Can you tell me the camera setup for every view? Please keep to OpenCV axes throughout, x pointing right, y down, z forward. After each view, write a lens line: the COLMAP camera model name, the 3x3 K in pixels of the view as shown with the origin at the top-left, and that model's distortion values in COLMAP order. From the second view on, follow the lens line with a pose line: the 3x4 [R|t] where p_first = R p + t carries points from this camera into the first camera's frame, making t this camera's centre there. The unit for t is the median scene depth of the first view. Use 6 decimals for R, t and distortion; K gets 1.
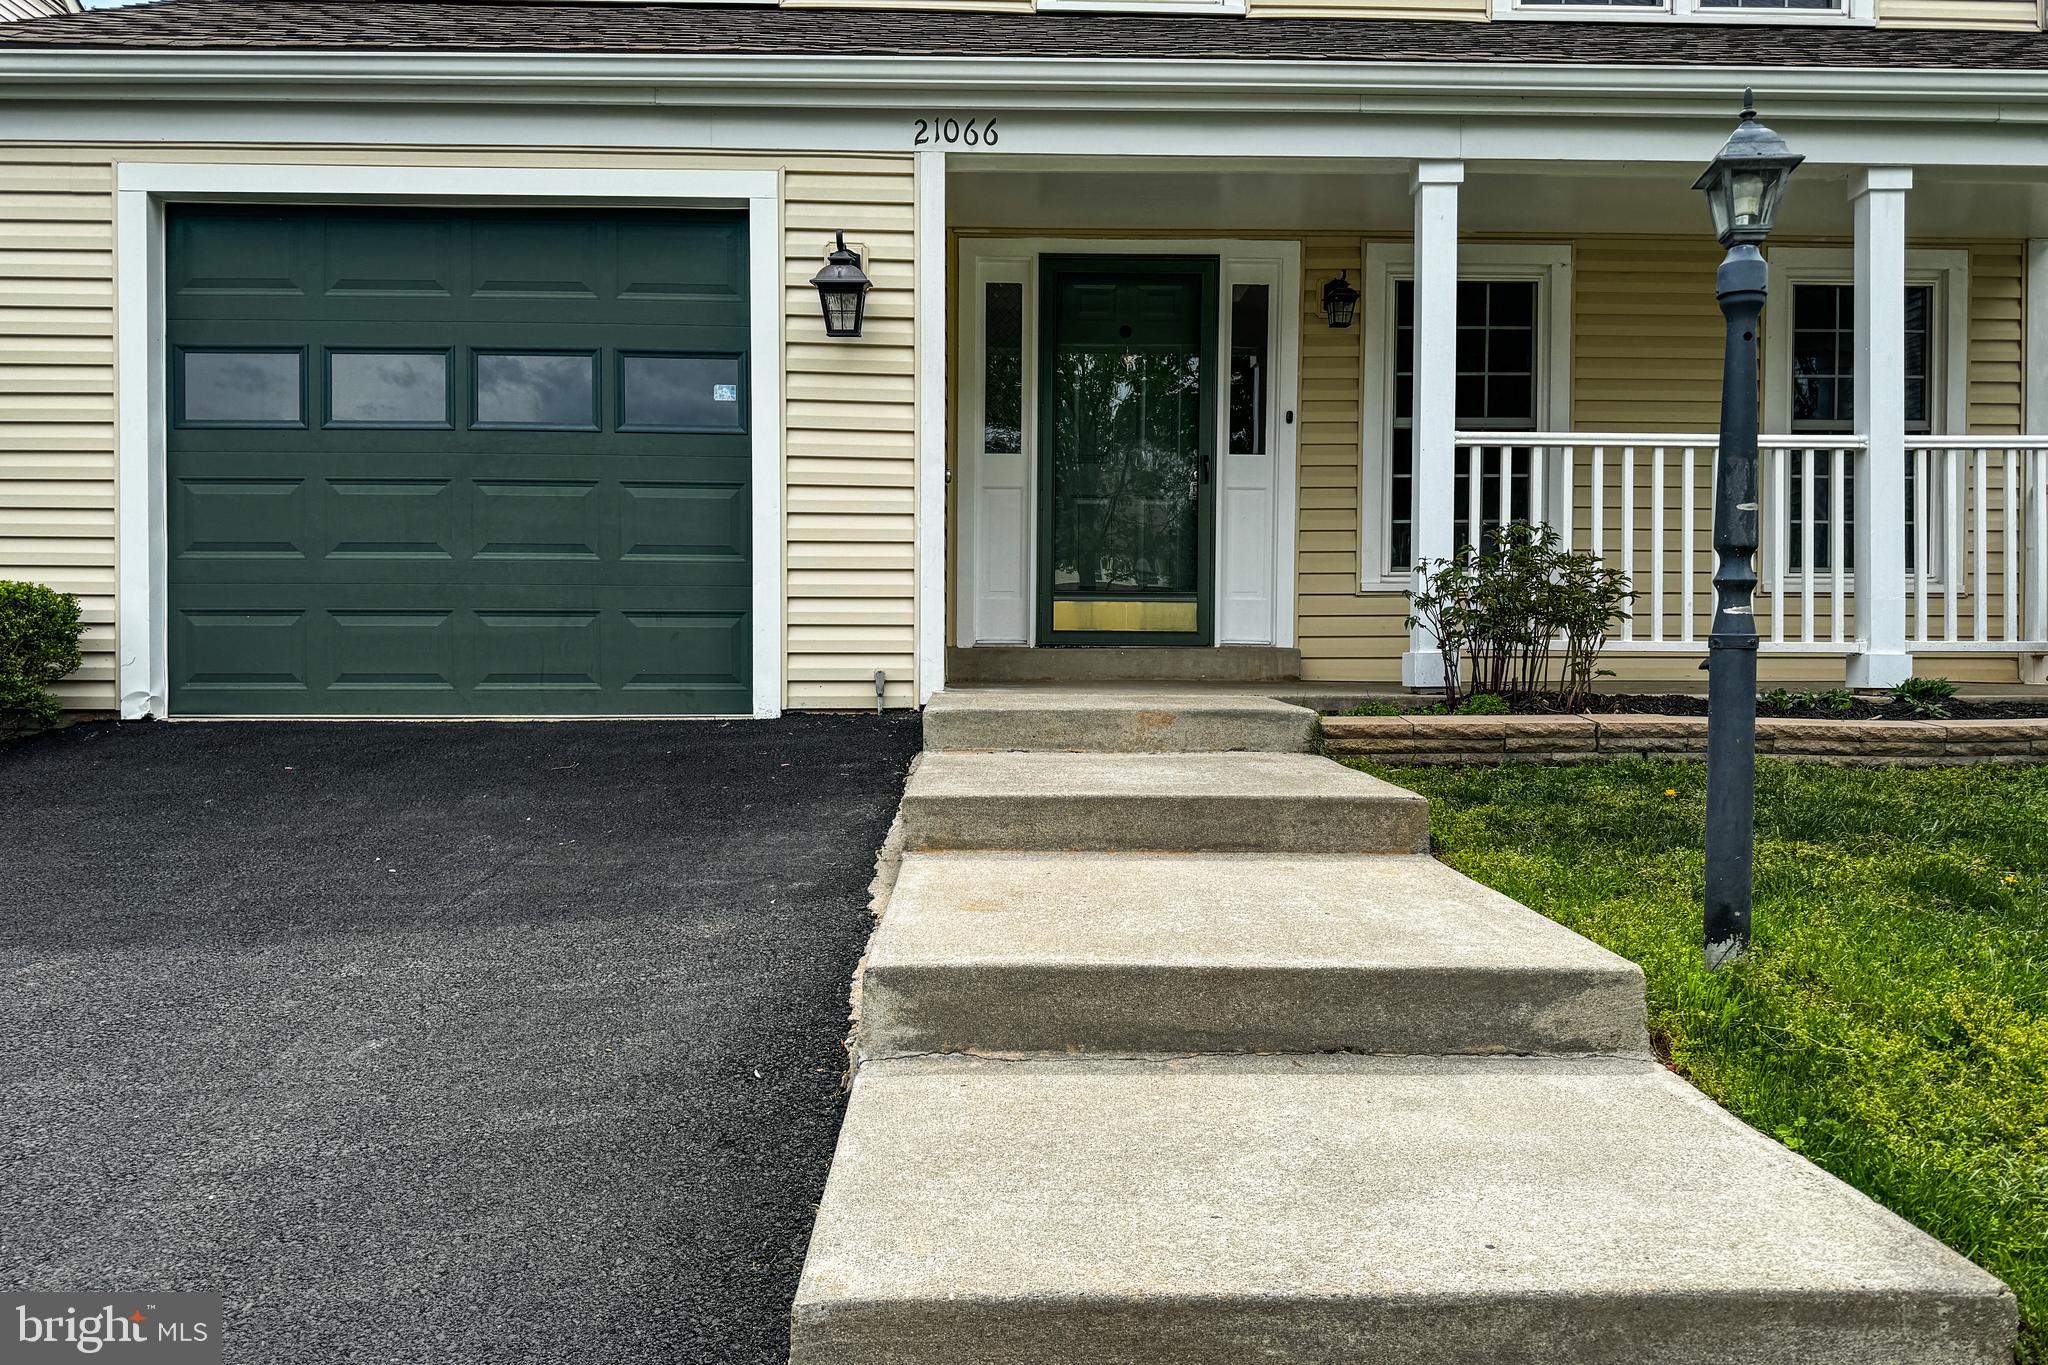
lens RADIAL K [[1432.5, 0, 1016.5], [0, 1432.5, 690.5], [0, 0, 1]] dist [0.092909, -0.129817]
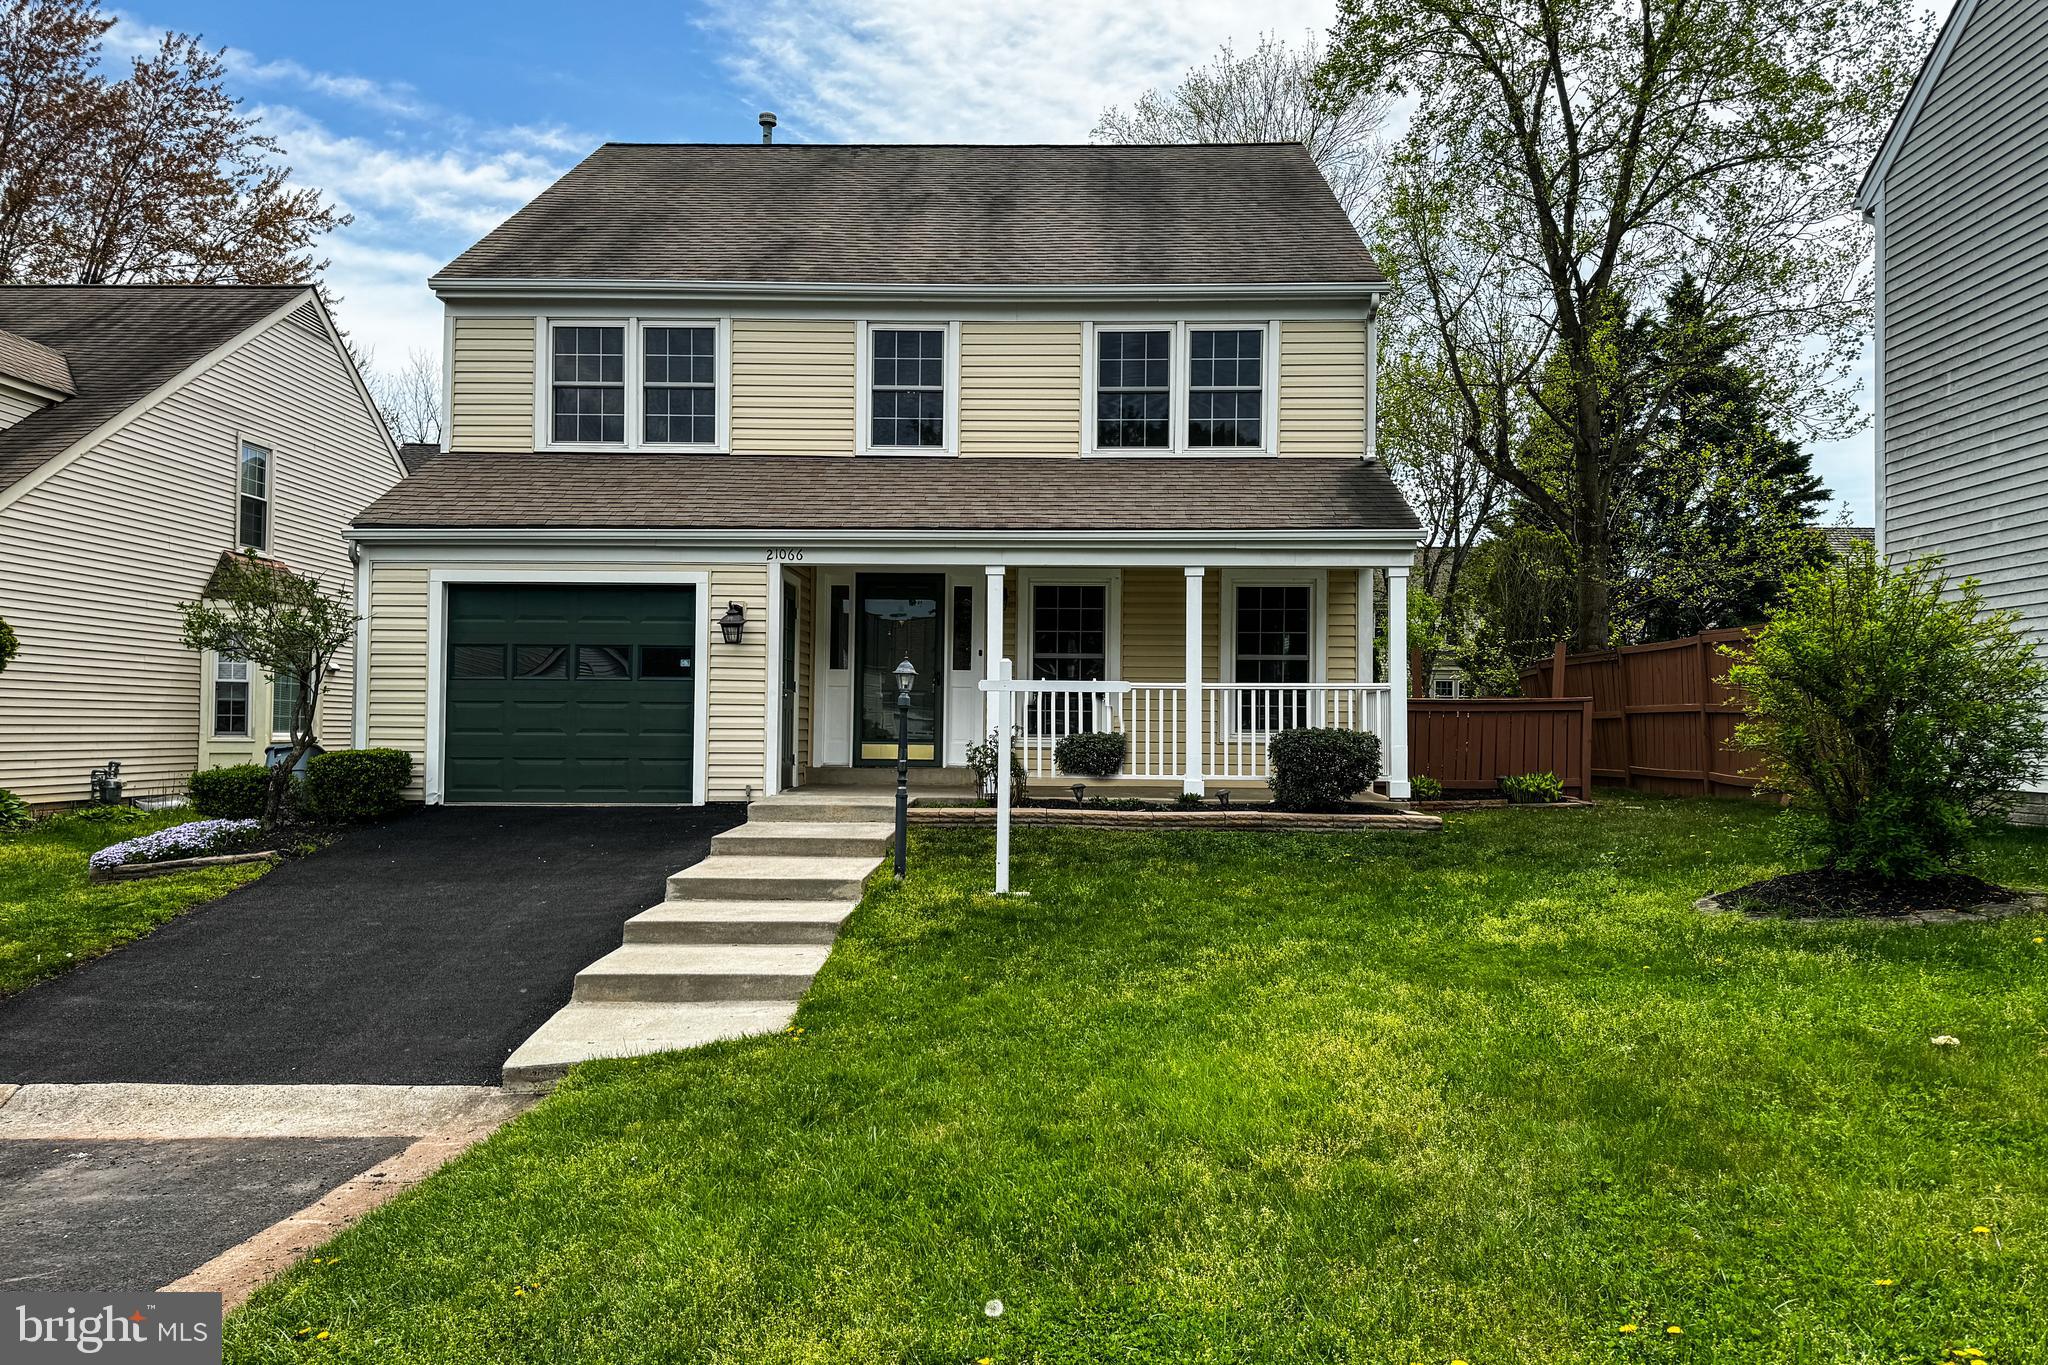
lens RADIAL K [[1400.5, 0, 1024.0], [0, 1400.5, 682.5], [0, 0, 1]] dist [0.089632, -0.118124]
pose [[0.998602, 0.004603, -0.052659, 0.462221], [-0.007251, 0.998712, -0.050217, -0.067971], [0.052360, 0.050528, 0.997349, -1.224250]]
